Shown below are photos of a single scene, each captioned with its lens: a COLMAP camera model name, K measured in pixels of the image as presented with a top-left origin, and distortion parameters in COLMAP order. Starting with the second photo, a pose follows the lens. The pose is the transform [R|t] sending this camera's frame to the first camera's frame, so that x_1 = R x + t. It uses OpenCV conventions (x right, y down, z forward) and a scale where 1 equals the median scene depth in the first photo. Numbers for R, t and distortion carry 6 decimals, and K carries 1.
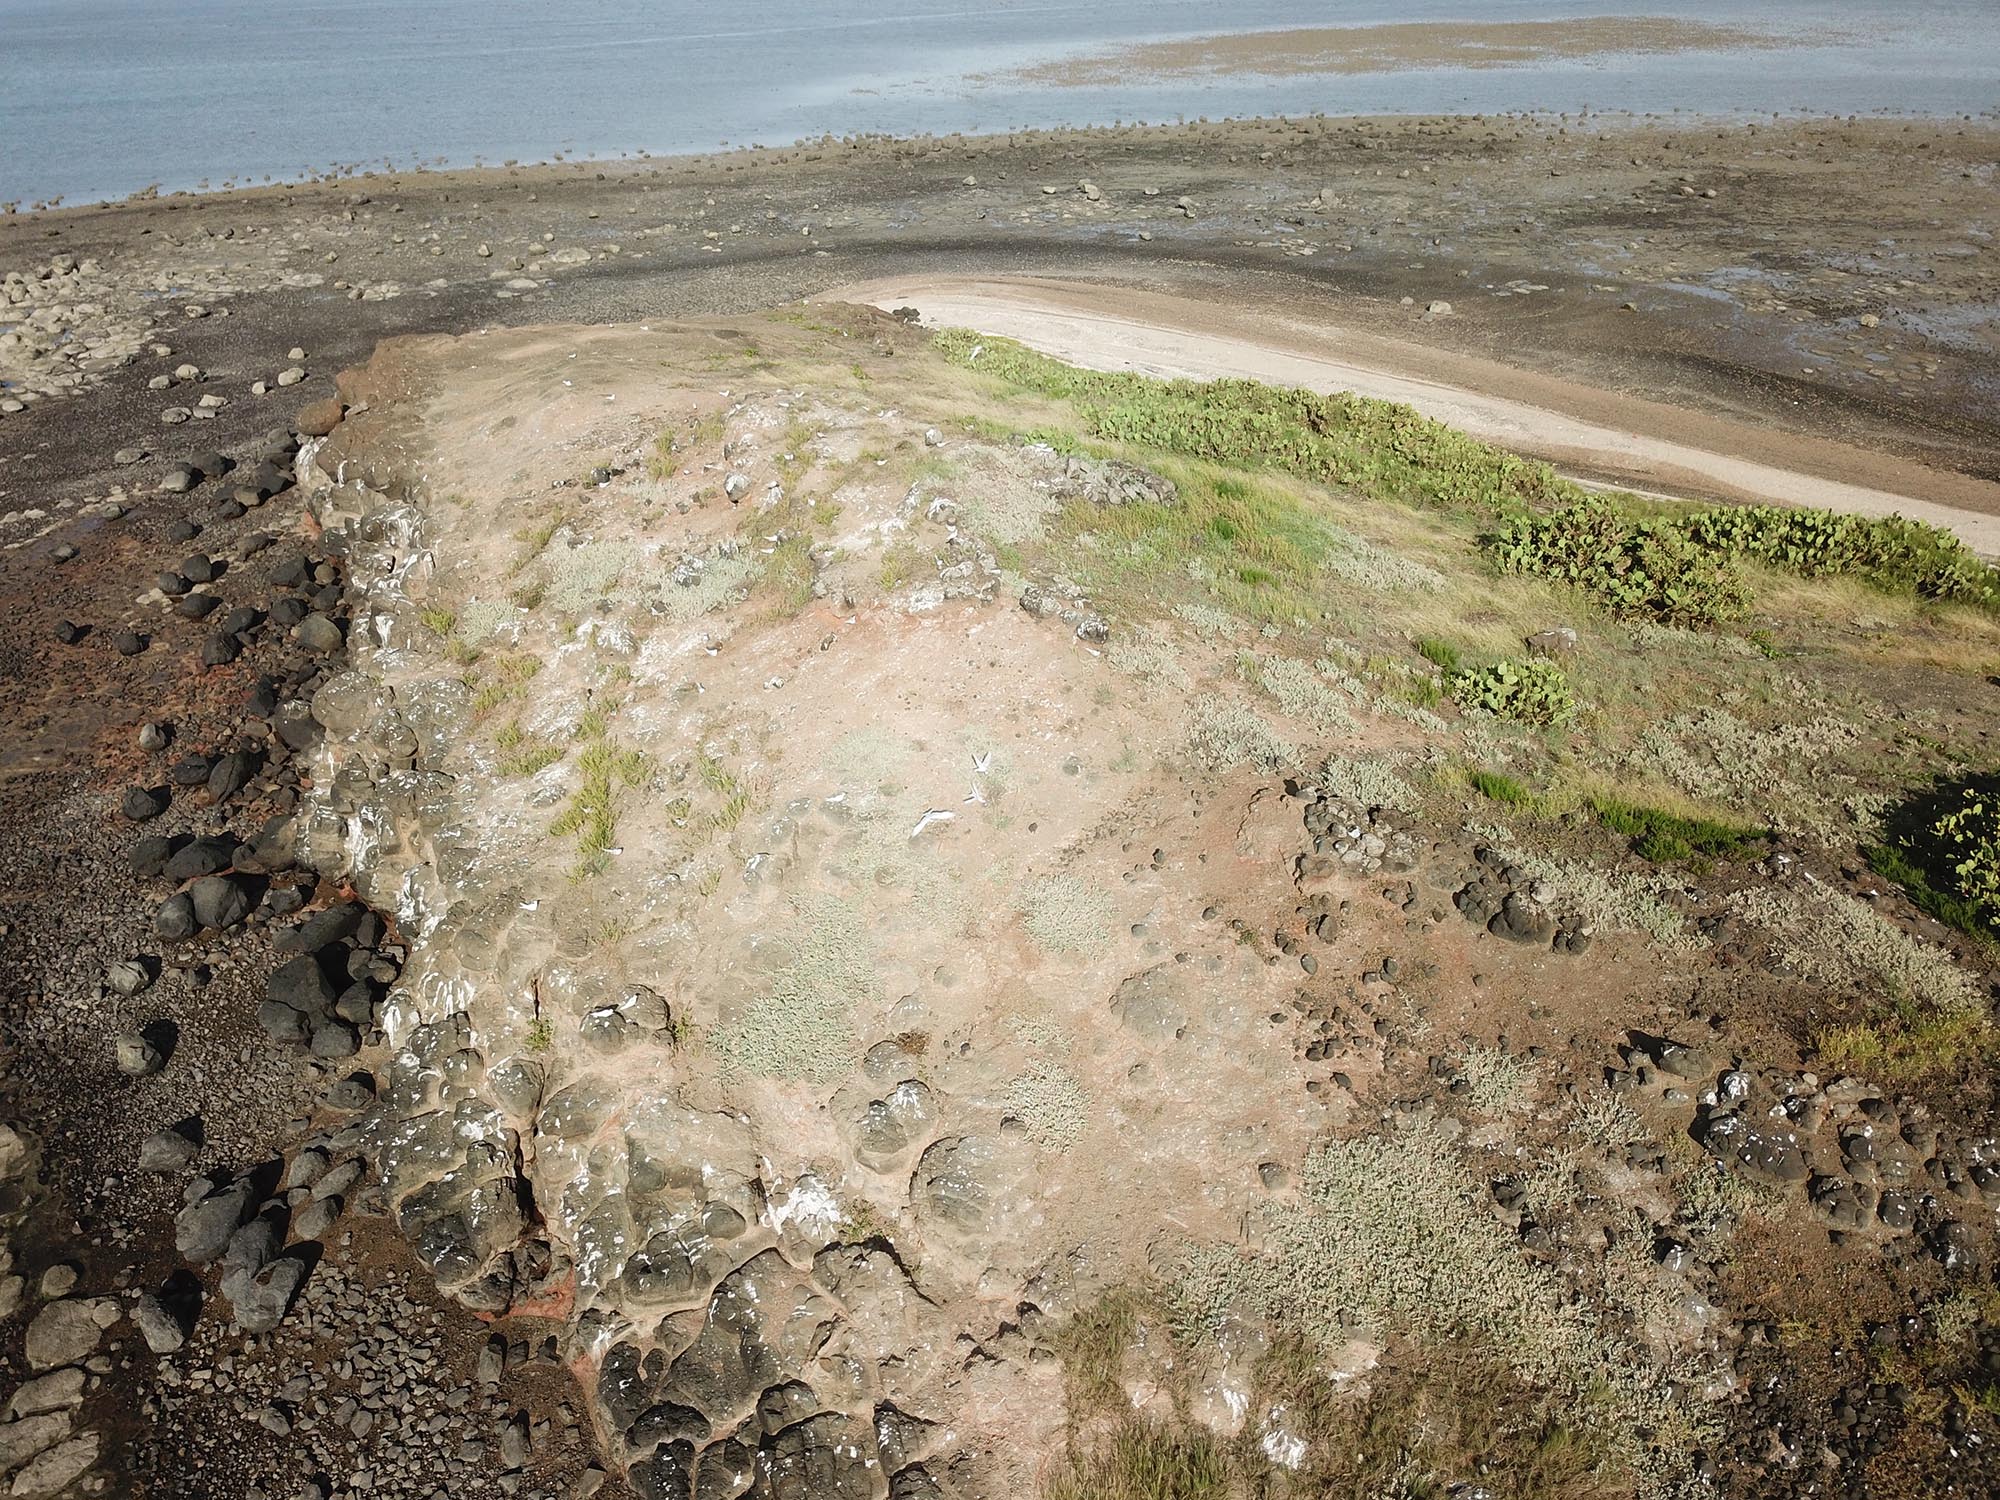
lens RADIAL K [[1563.6, 0, 977.0], [0, 1563.6, 732.3], [0, 0, 1]] dist [-0.001685, 0.008307]
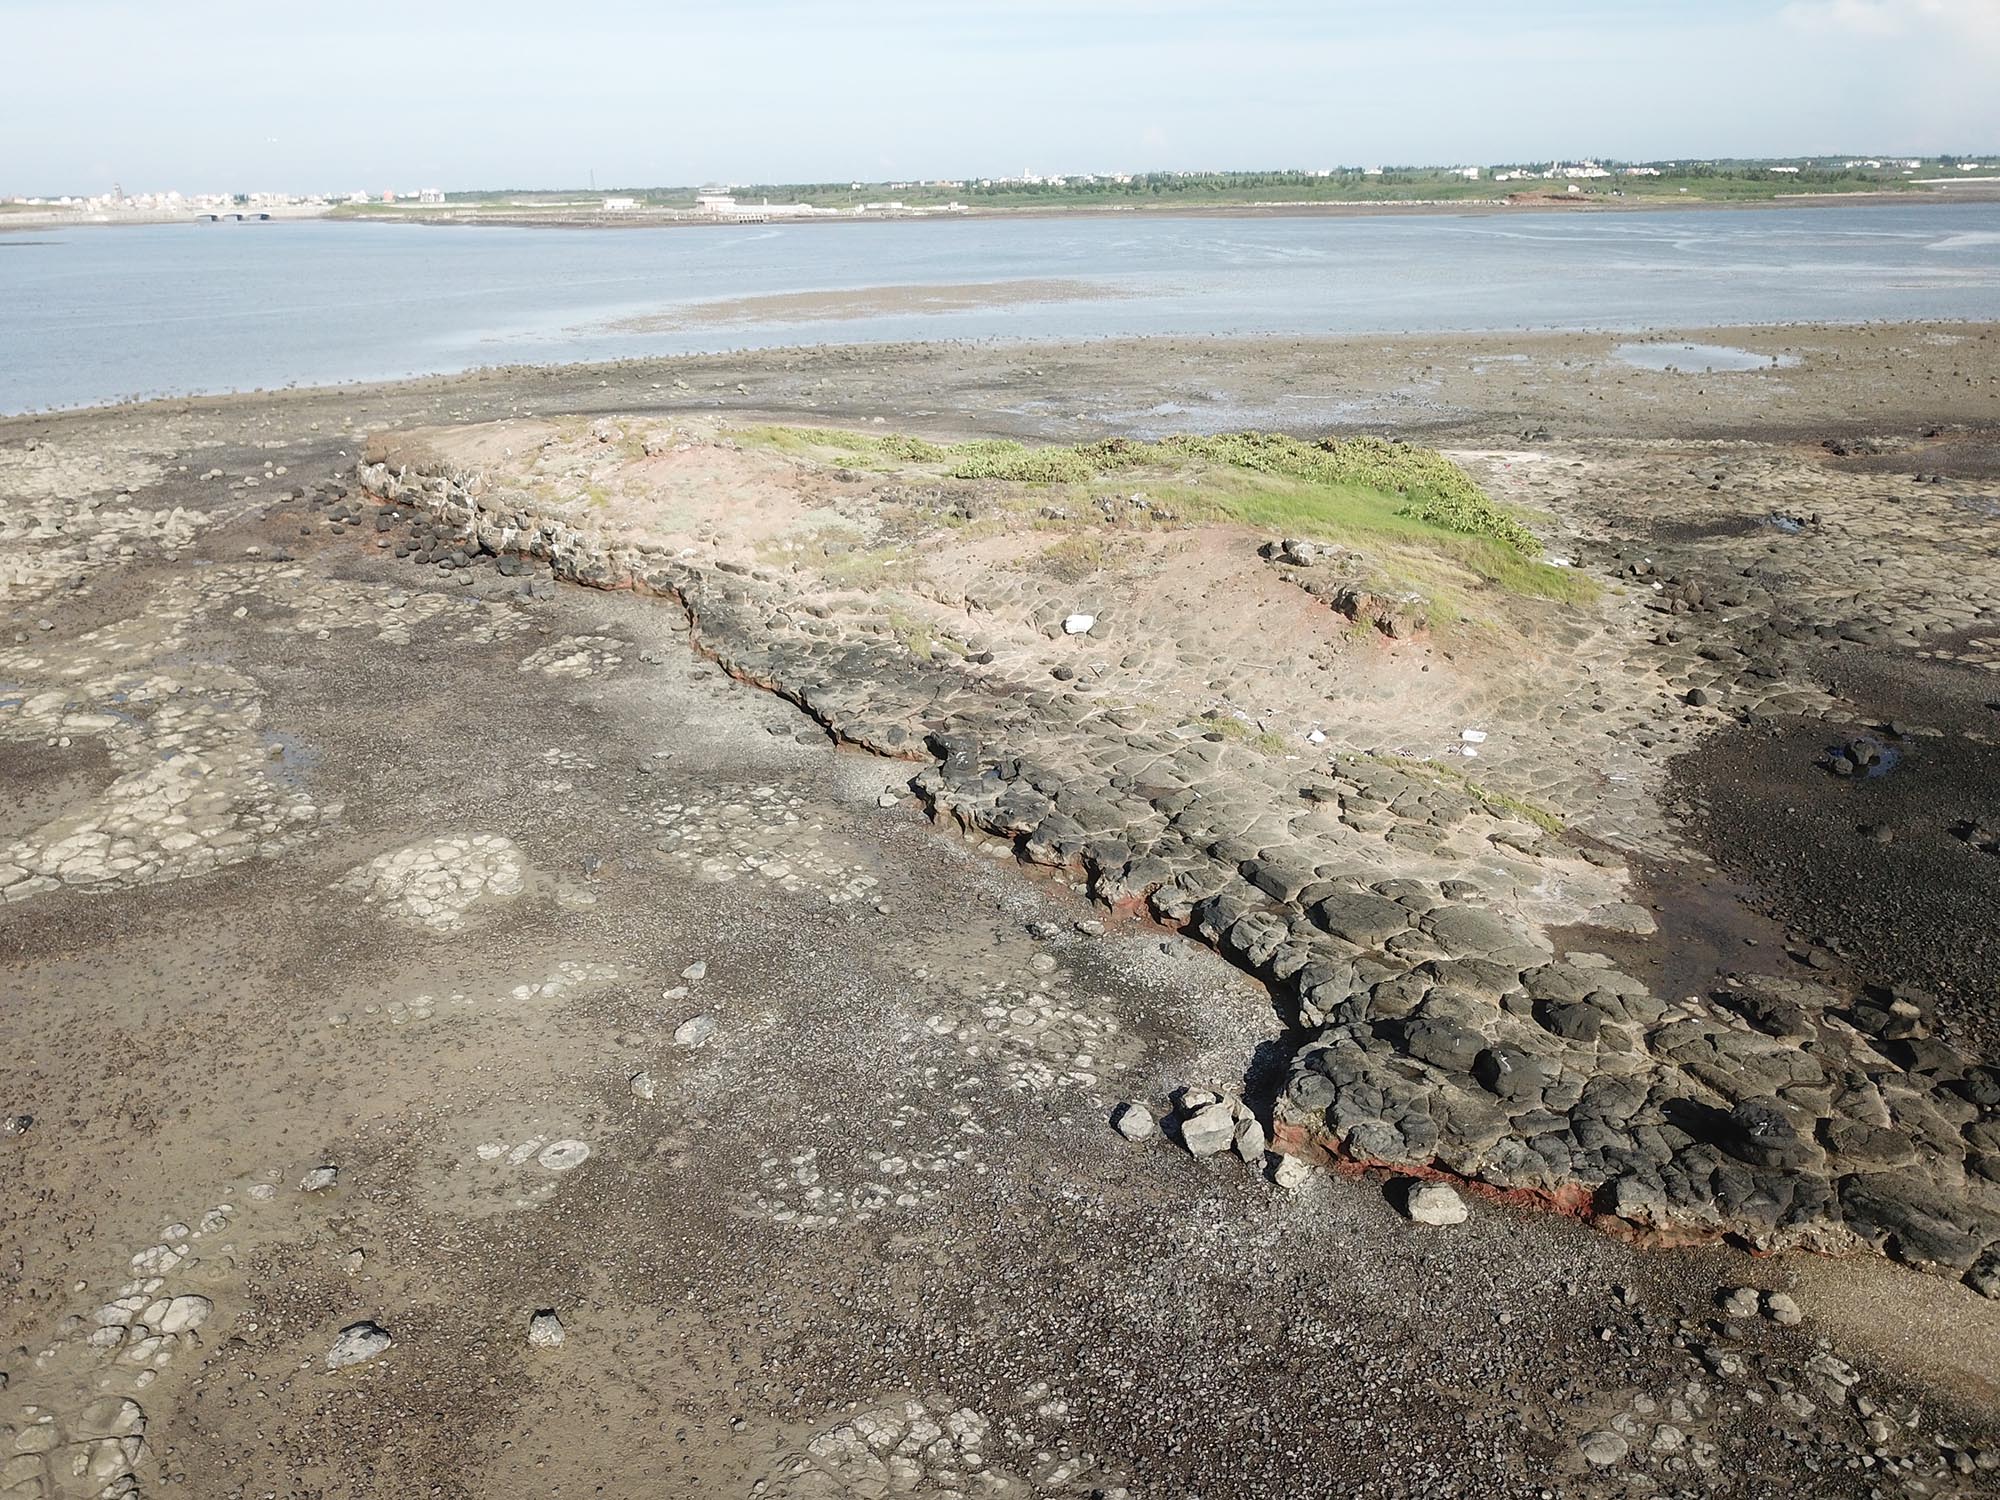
lens RADIAL K [[1551.9, 0, 974.9], [0, 1551.9, 753.3], [0, 0, 1]] dist [-0.001201, 0.013761]
pose [[0.960658, -0.095750, 0.260705, -0.295540], [0.130240, 0.984391, -0.118375, 0.834634], [-0.245301, 0.147673, 0.958134, -1.805486]]
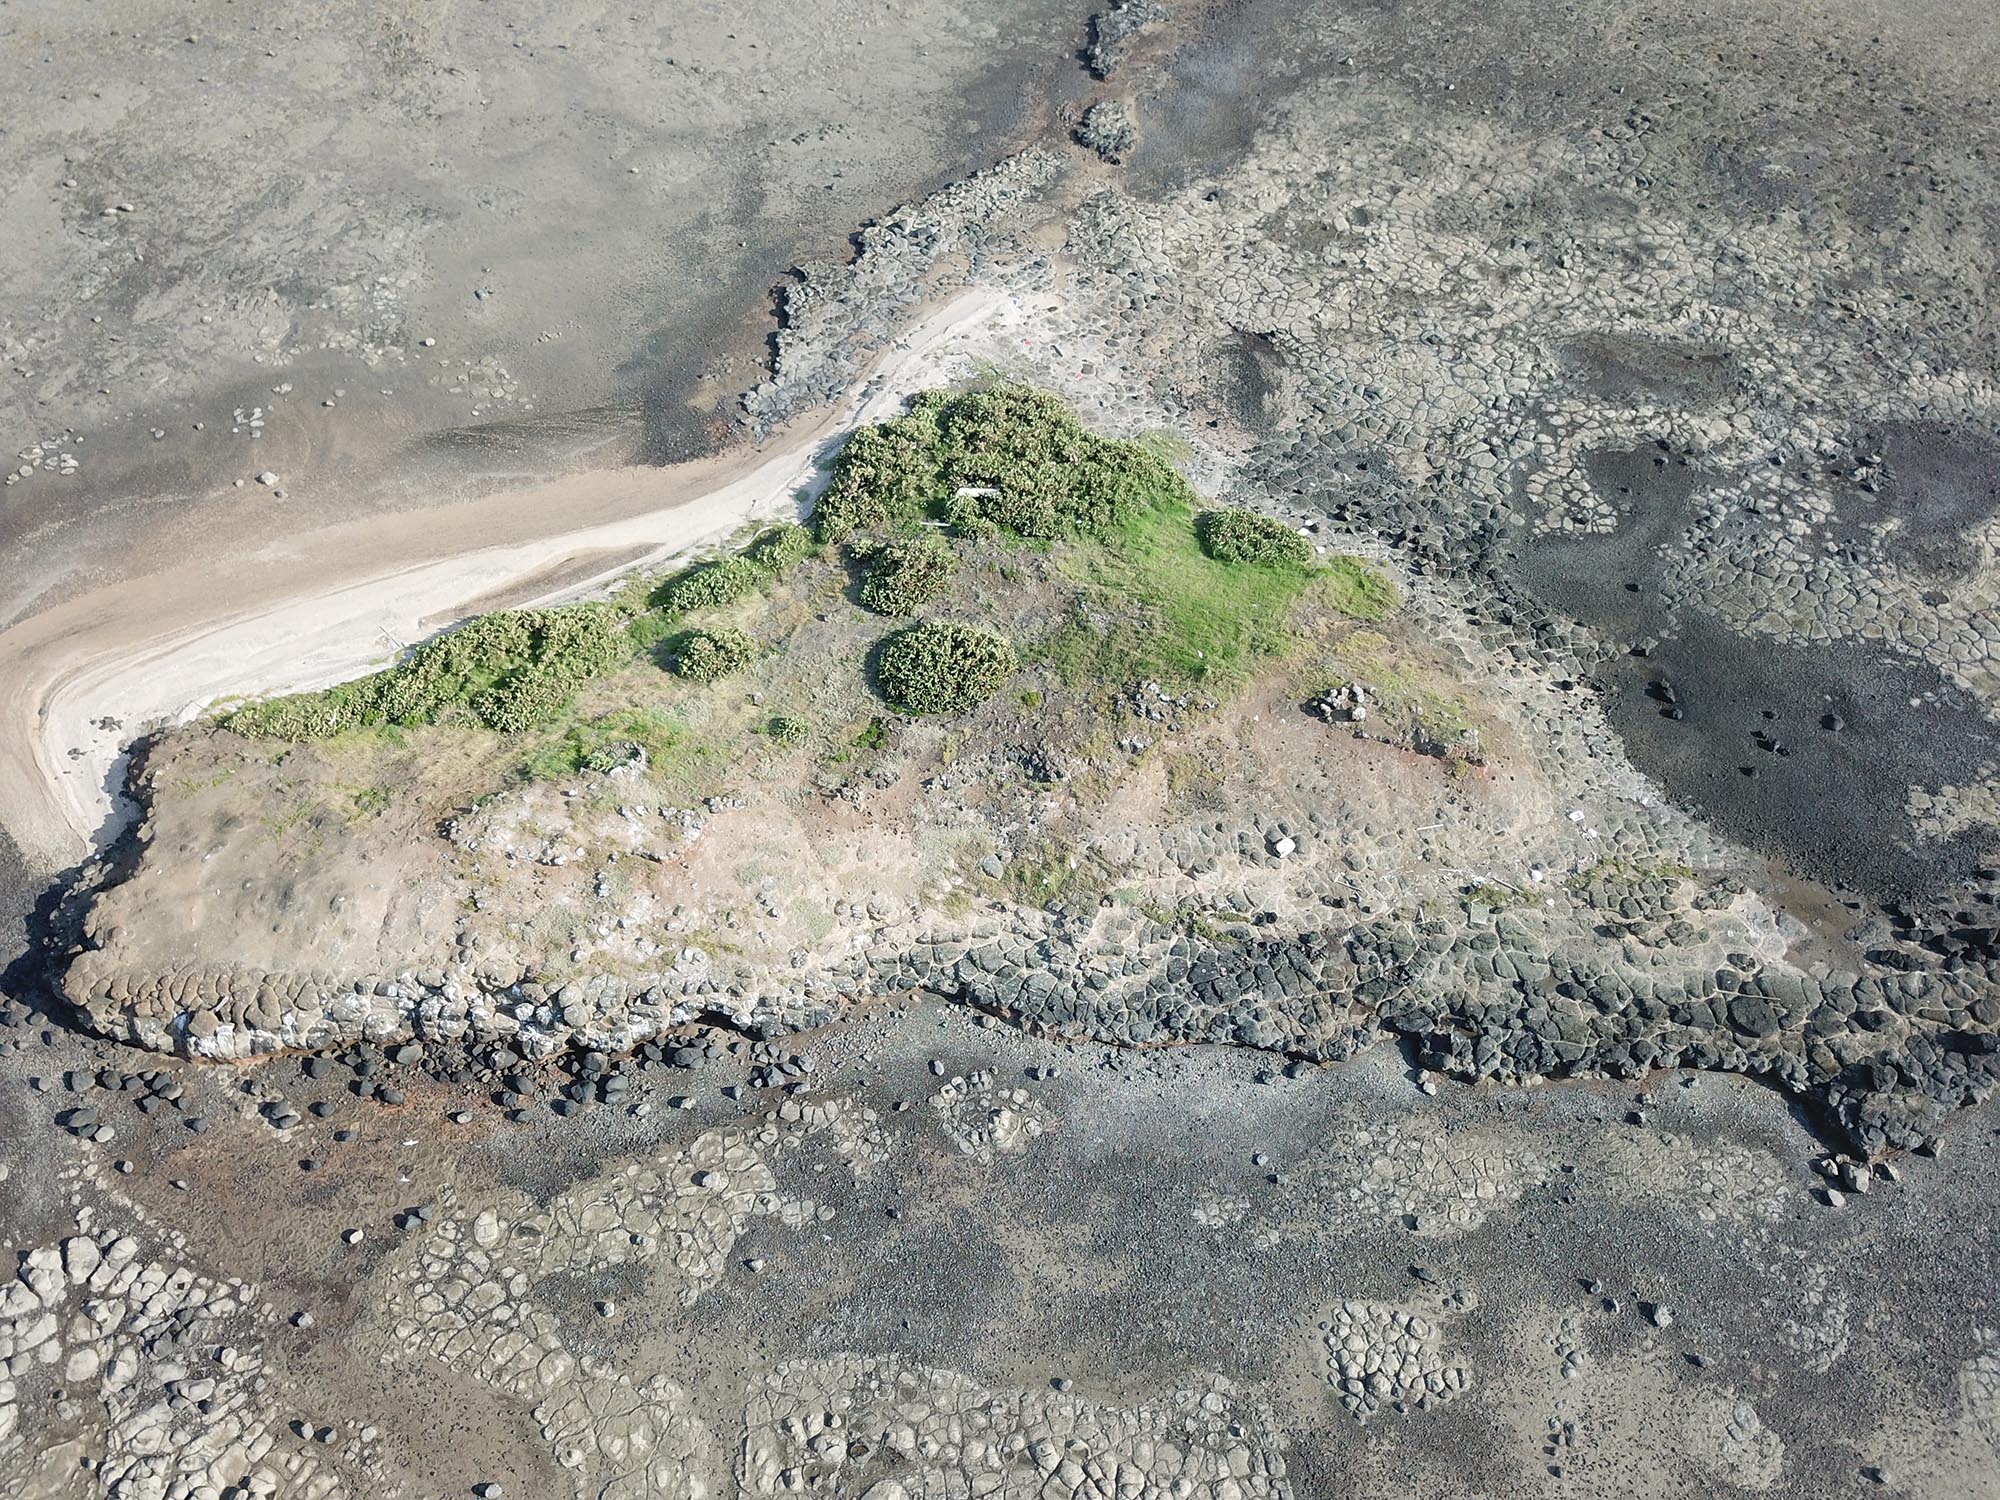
lens RADIAL K [[1611.0, 0, 948.4], [0, 1611.0, 709.7], [0, 0, 1]] dist [-0.007740, 0.003479]
pose [[0.356507, -0.712421, 0.604449, -1.386090], [0.452674, 0.697662, 0.555296, -1.547997], [-0.817306, 0.075651, 0.571217, -1.133415]]
